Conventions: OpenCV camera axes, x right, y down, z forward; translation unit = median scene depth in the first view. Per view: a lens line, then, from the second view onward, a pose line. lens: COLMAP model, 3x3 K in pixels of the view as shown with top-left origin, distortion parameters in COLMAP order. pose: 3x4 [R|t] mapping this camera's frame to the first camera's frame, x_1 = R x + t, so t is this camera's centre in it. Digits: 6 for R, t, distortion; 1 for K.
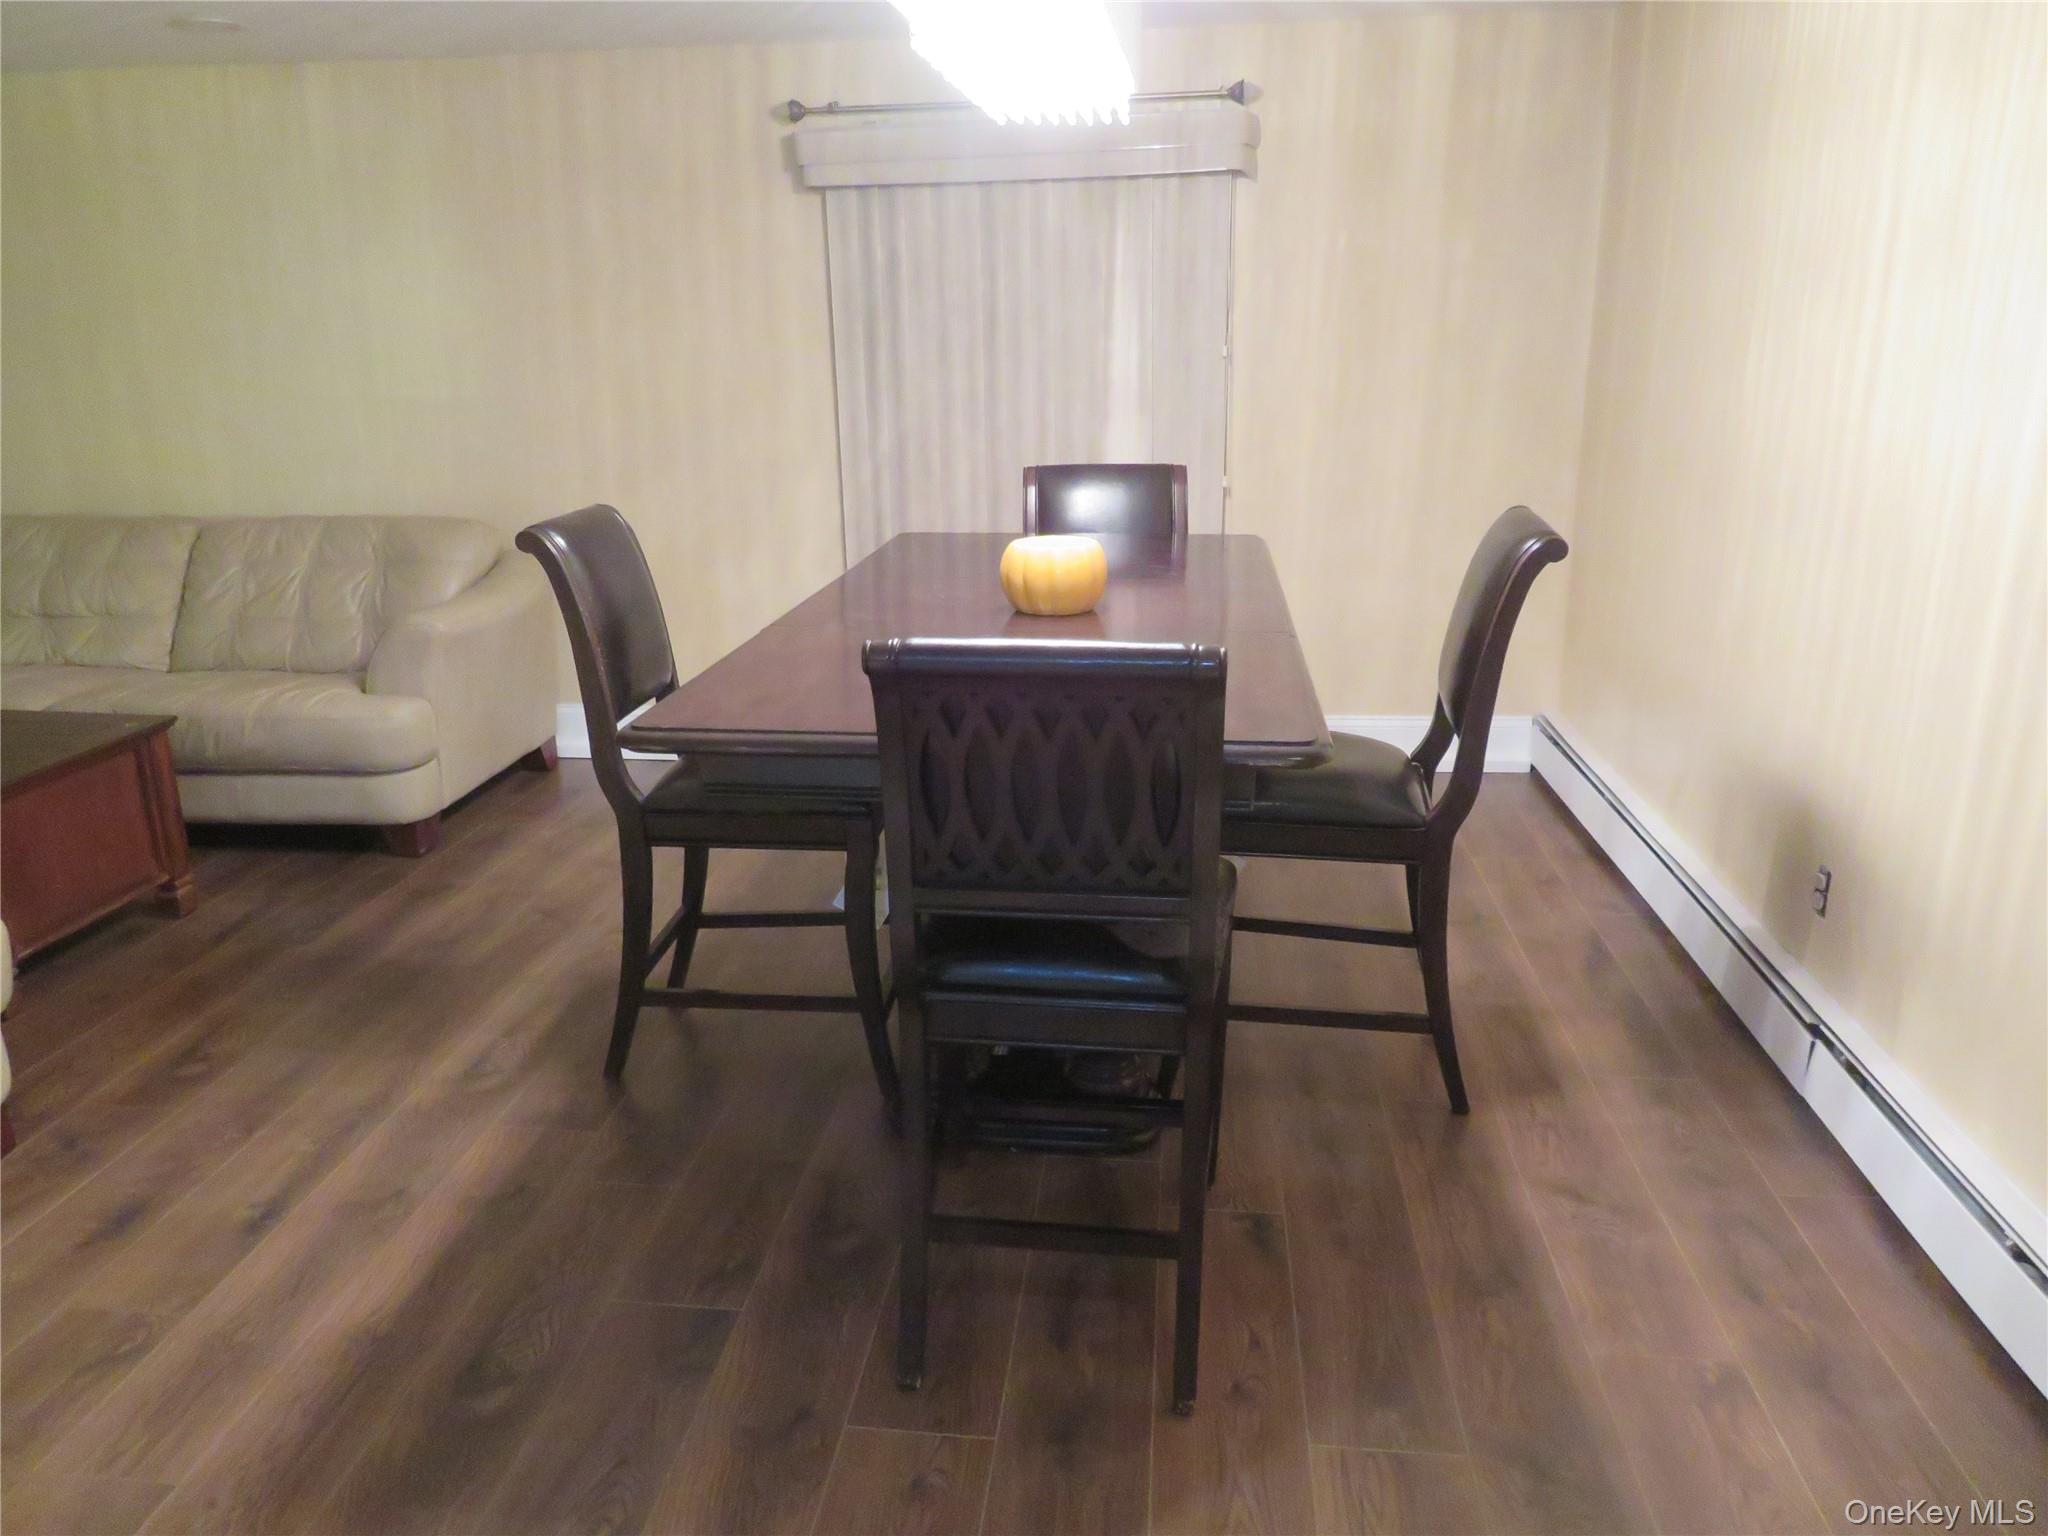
lens RADIAL K [[1434.2, 0, 1024.0], [0, 1434.2, 768.0], [0, 0, 1]] dist [-0.010826, -0.000285]
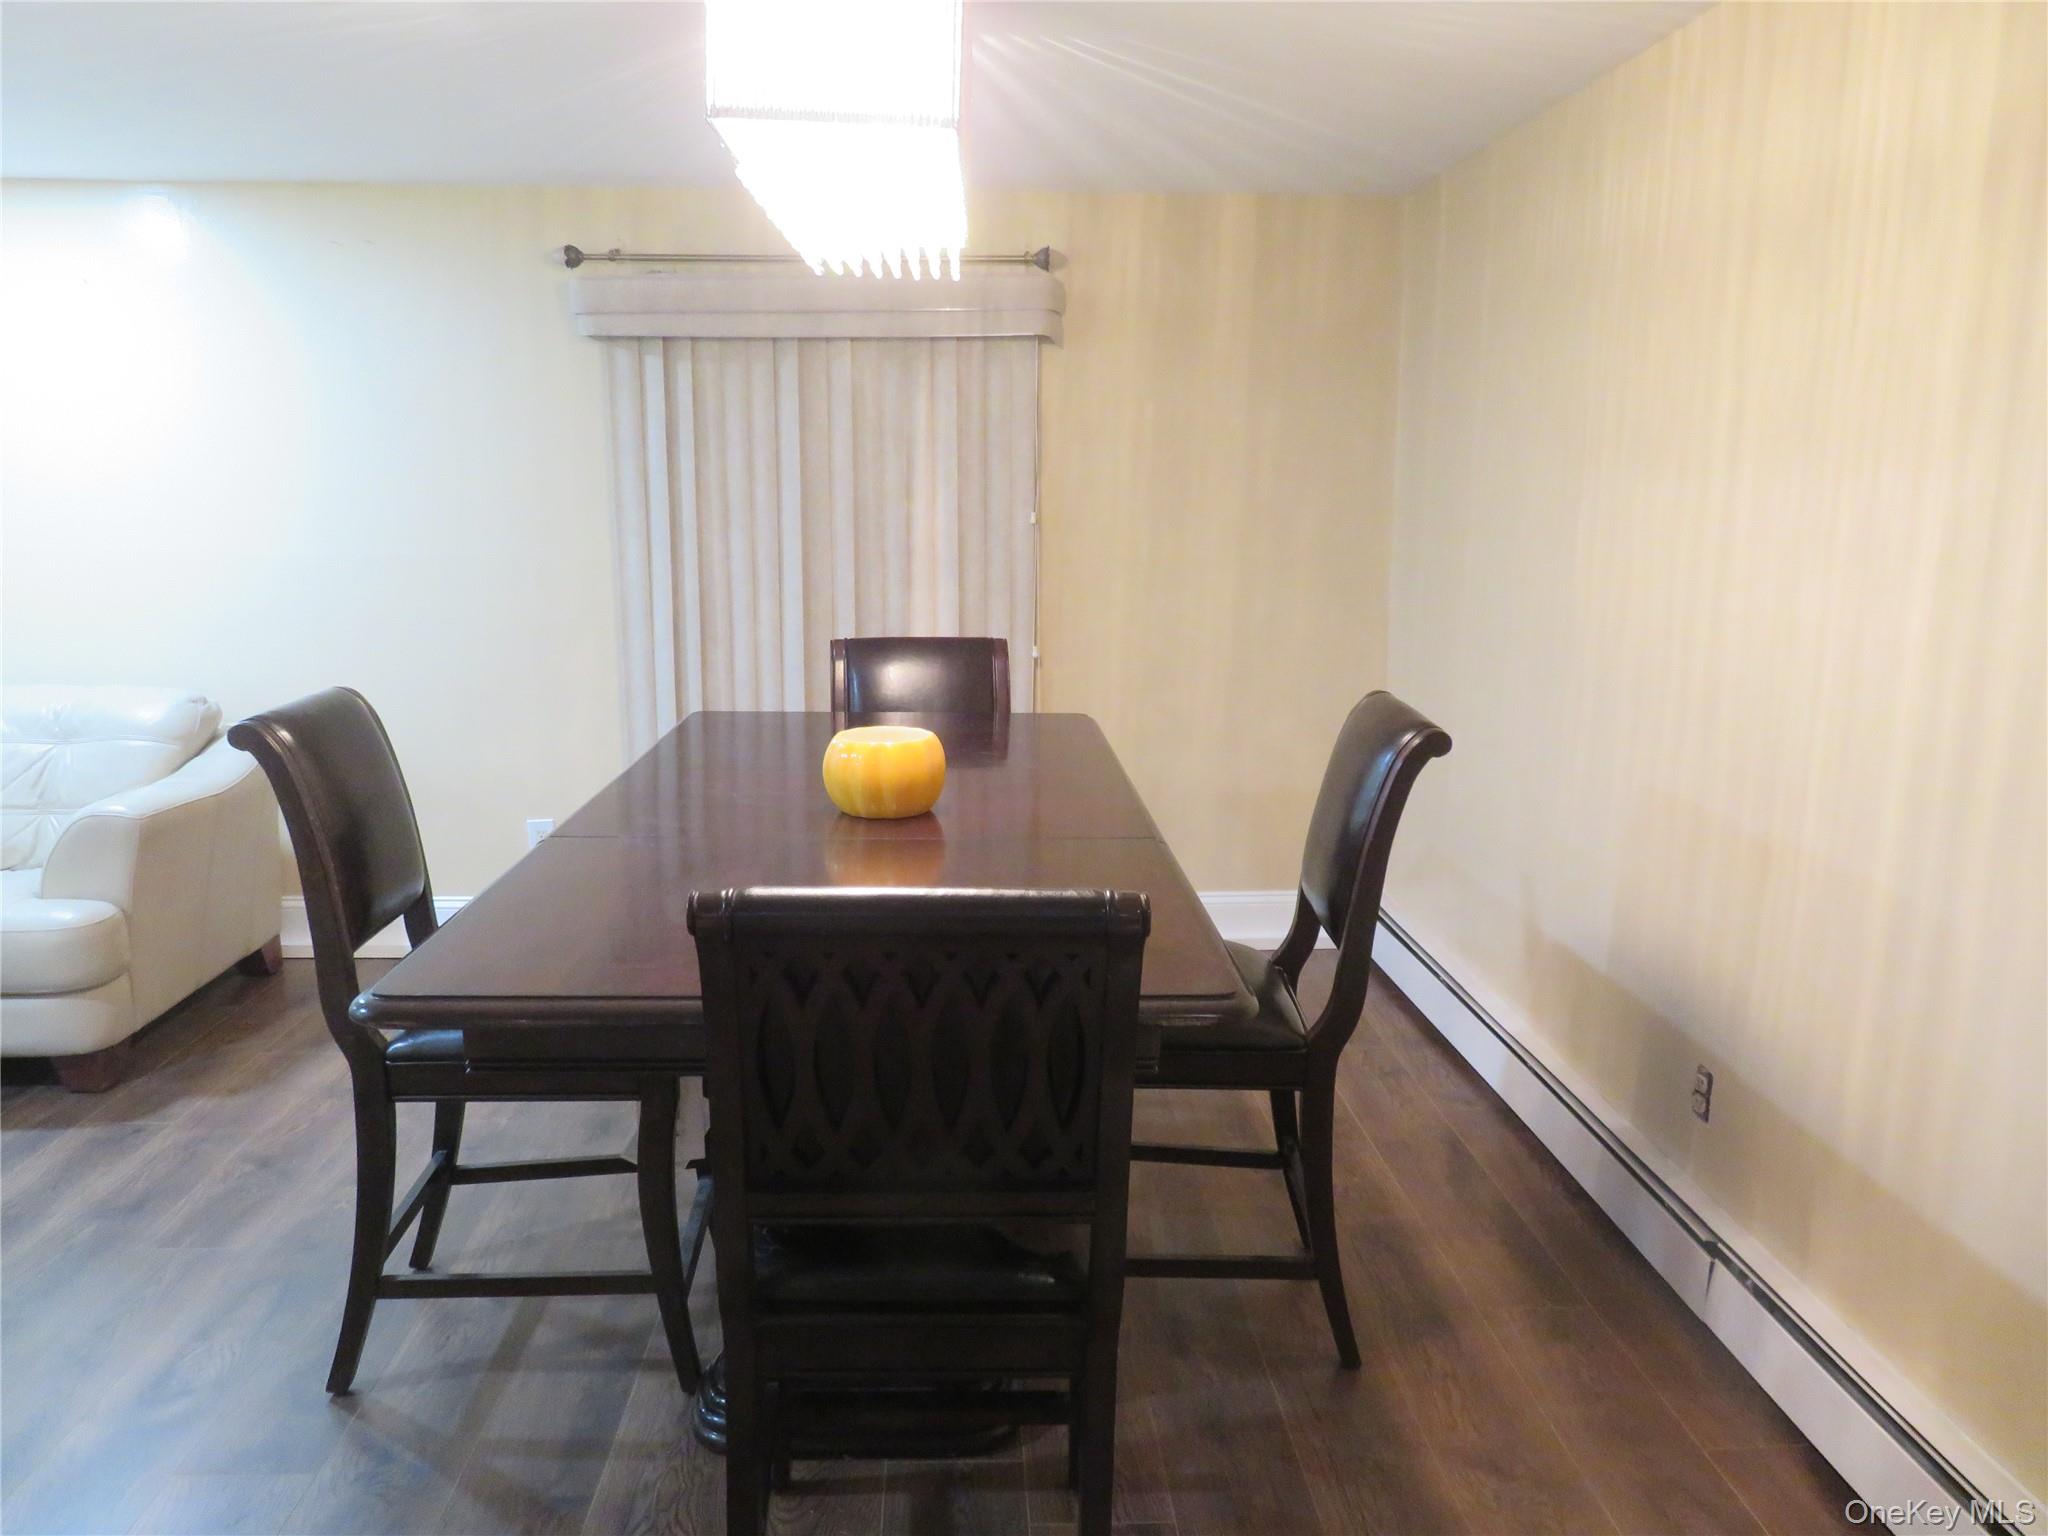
lens RADIAL K [[1434.2, 0, 1024.0], [0, 1434.2, 768.0], [0, 0, 1]] dist [-0.010826, -0.000285]
pose [[0.987155, -0.008938, 0.159516, -0.031734], [0.025345, 0.994551, -0.101119, -0.041333], [-0.157743, 0.103863, 0.982003, 0.113402]]
